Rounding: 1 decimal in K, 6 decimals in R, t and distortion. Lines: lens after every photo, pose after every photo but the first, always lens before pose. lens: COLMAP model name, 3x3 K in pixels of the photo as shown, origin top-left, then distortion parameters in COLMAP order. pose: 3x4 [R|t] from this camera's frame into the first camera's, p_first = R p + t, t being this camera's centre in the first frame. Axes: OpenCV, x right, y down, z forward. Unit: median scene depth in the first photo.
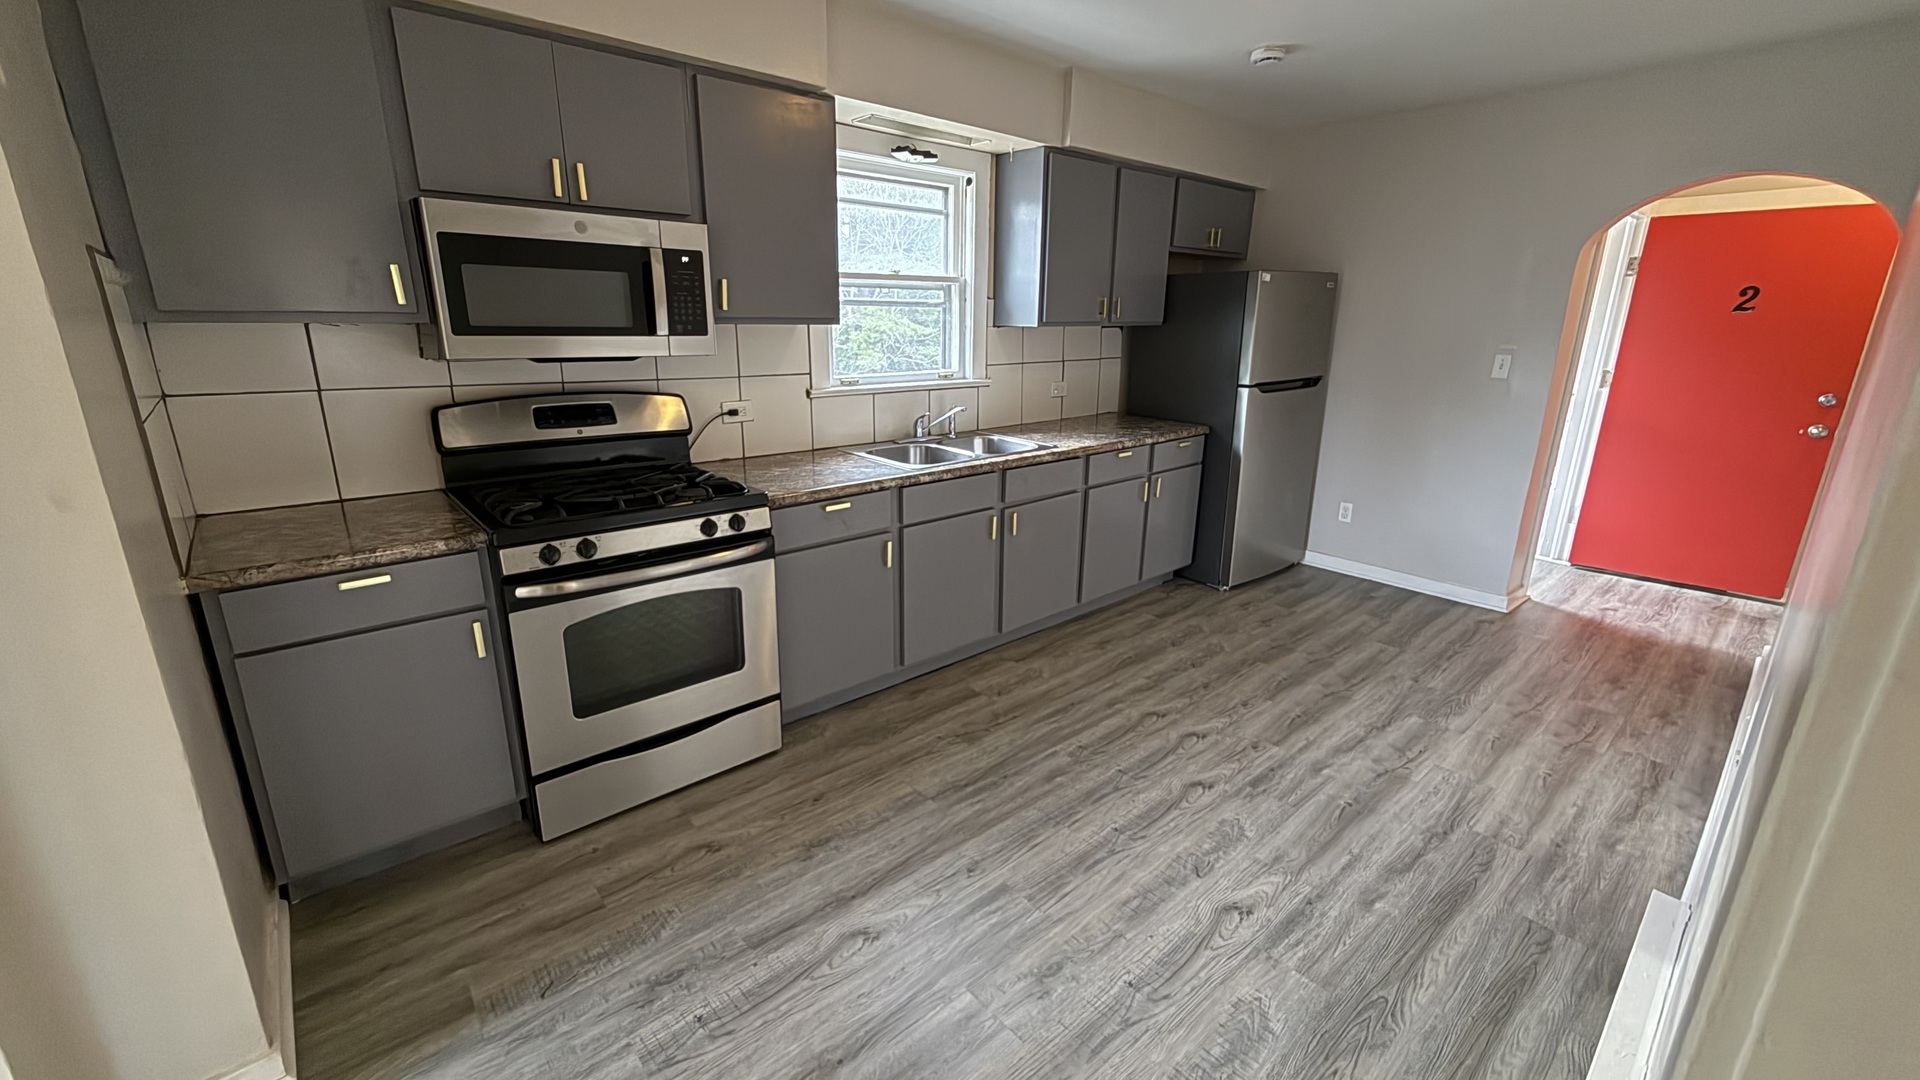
lens RADIAL K [[762.7, 0, 952.9], [0, 762.7, 536.9], [0, 0, 1]] dist [0.001371, -0.000166]
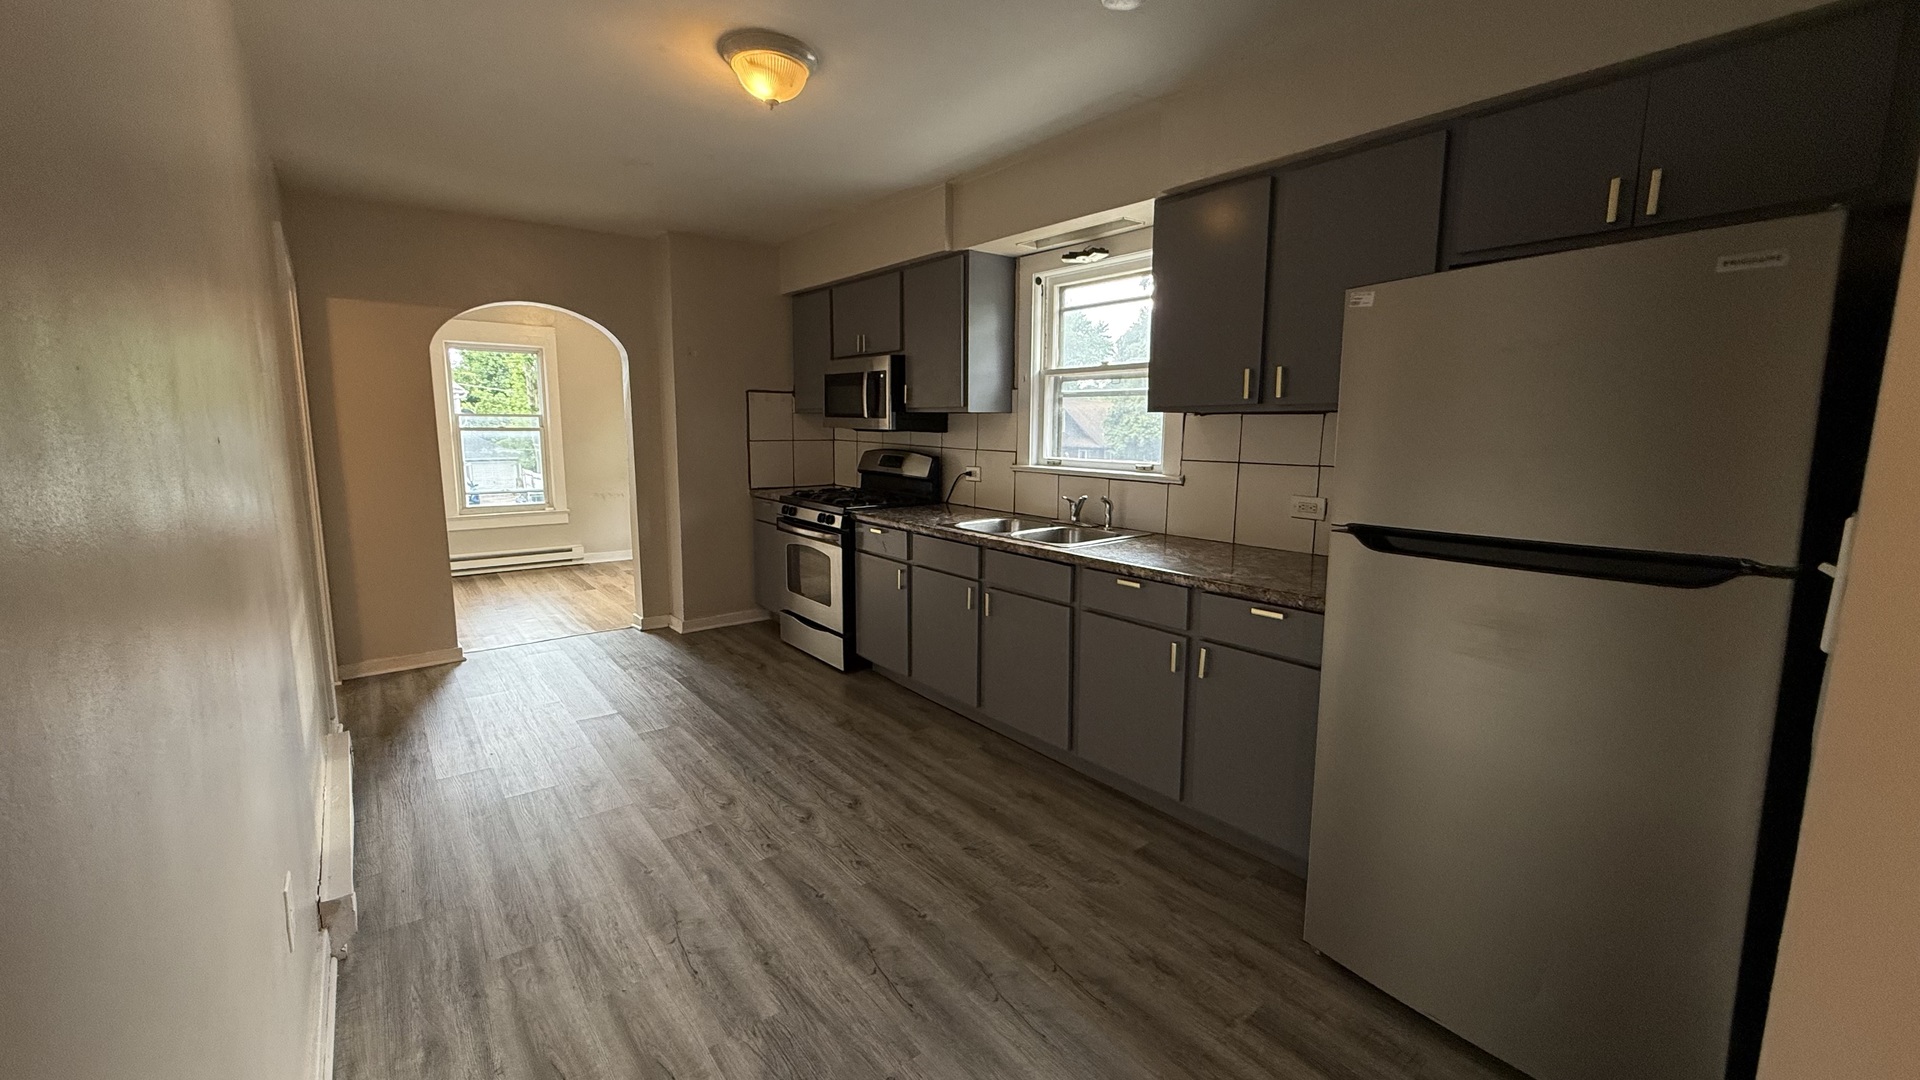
lens RADIAL K [[762.7, 0, 958.4], [0, 762.7, 536.7], [0, 0, 1]] dist [0.001371, -0.000166]
pose [[-0.051022, 0.138633, -0.989029, 1.156821], [-0.285527, 0.946957, 0.147466, -0.259261], [0.957012, 0.289918, -0.008732, 1.039417]]
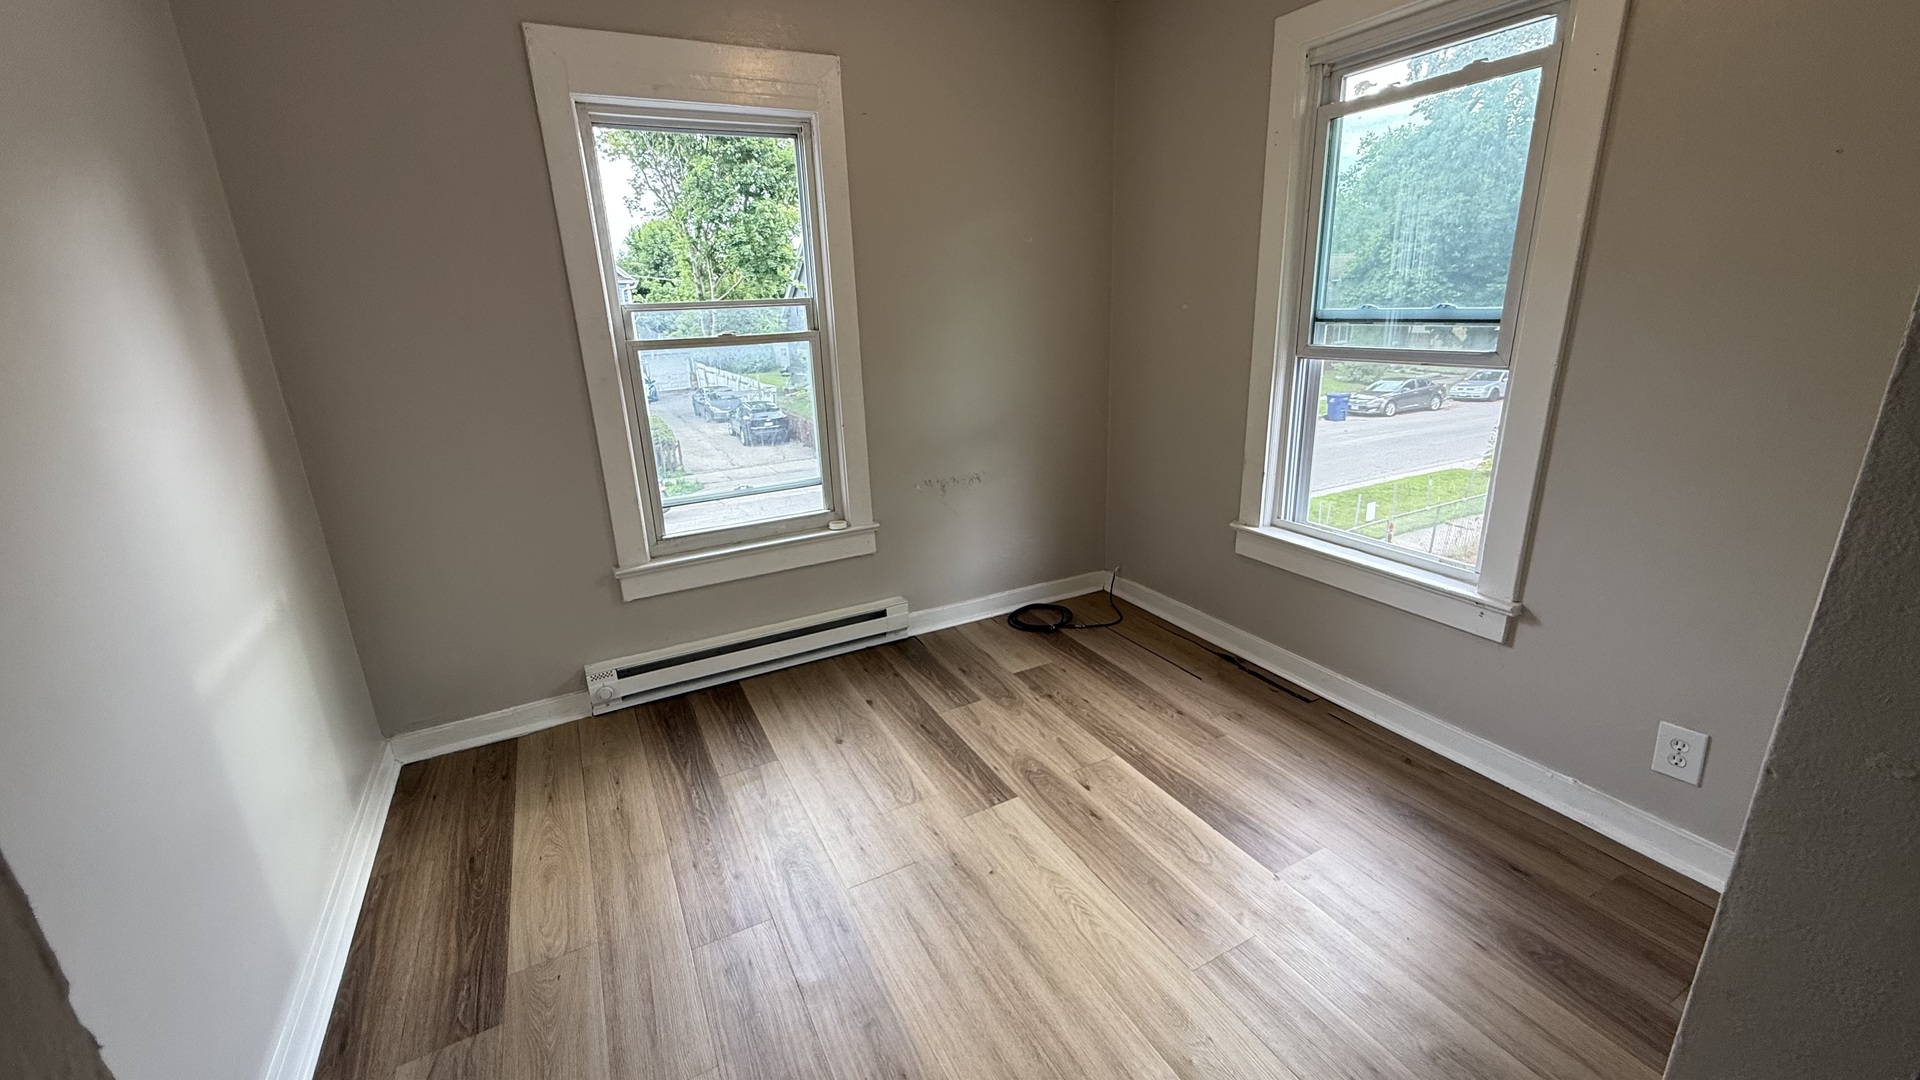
lens RADIAL K [[762.7, 0, 942.3], [0, 762.7, 526.9], [0, 0, 1]] dist [0.001371, -0.000166]
pose [[-0.248917, 0.280397, -0.927048, 1.049319], [-0.230048, 0.912665, 0.337816, -0.239266], [0.940807, 0.297354, -0.162673, 0.964595]]
